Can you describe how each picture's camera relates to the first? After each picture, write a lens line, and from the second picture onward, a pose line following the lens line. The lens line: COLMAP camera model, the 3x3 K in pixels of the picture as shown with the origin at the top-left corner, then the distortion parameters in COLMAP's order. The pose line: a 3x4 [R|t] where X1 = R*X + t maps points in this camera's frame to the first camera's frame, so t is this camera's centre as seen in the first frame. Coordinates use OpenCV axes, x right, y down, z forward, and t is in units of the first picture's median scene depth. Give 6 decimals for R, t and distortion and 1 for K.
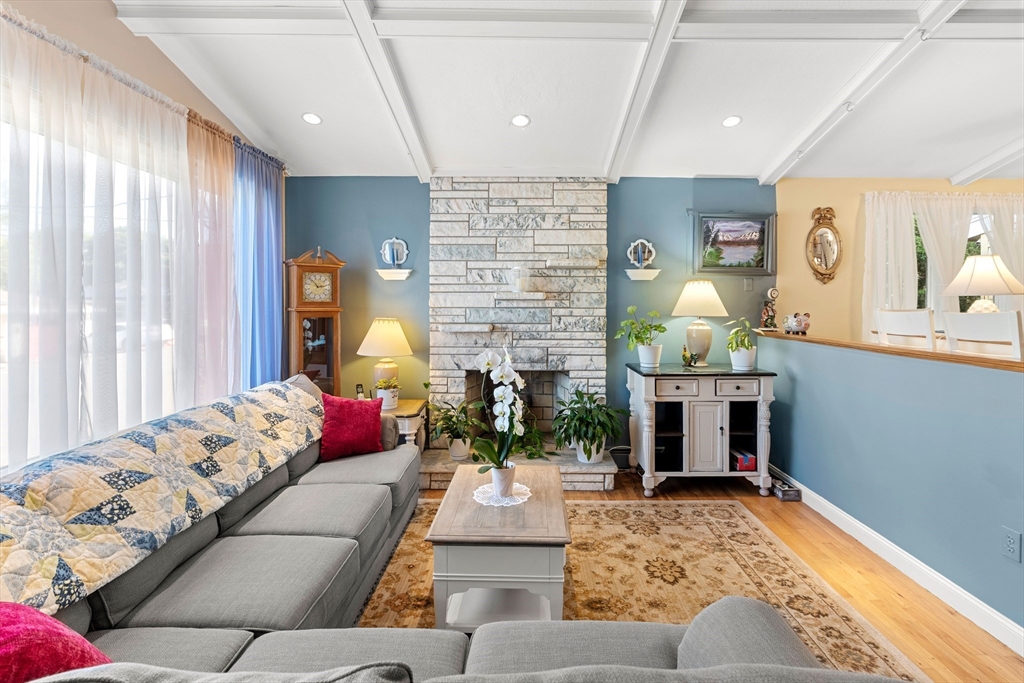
lens RADIAL K [[470.4, 0, 512.6], [0, 470.4, 319.3], [0, 0, 1]] dist [-0.009680, 0.000878]
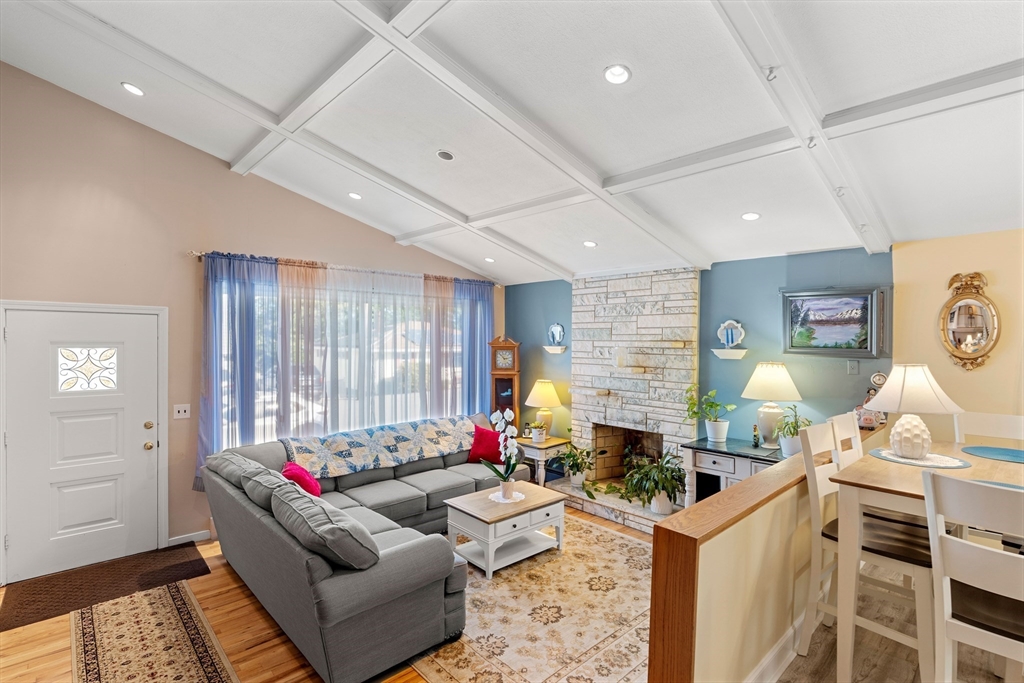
lens RADIAL K [[484.2, 0, 506.5], [0, 484.2, 368.0], [0, 0, 1]] dist [0.000376, 0.000253]
pose [[0.682430, 0.043671, -0.729645, 0.738181], [-0.024055, 0.999015, 0.037295, -0.093148], [0.730555, -0.007900, 0.682808, -0.109992]]
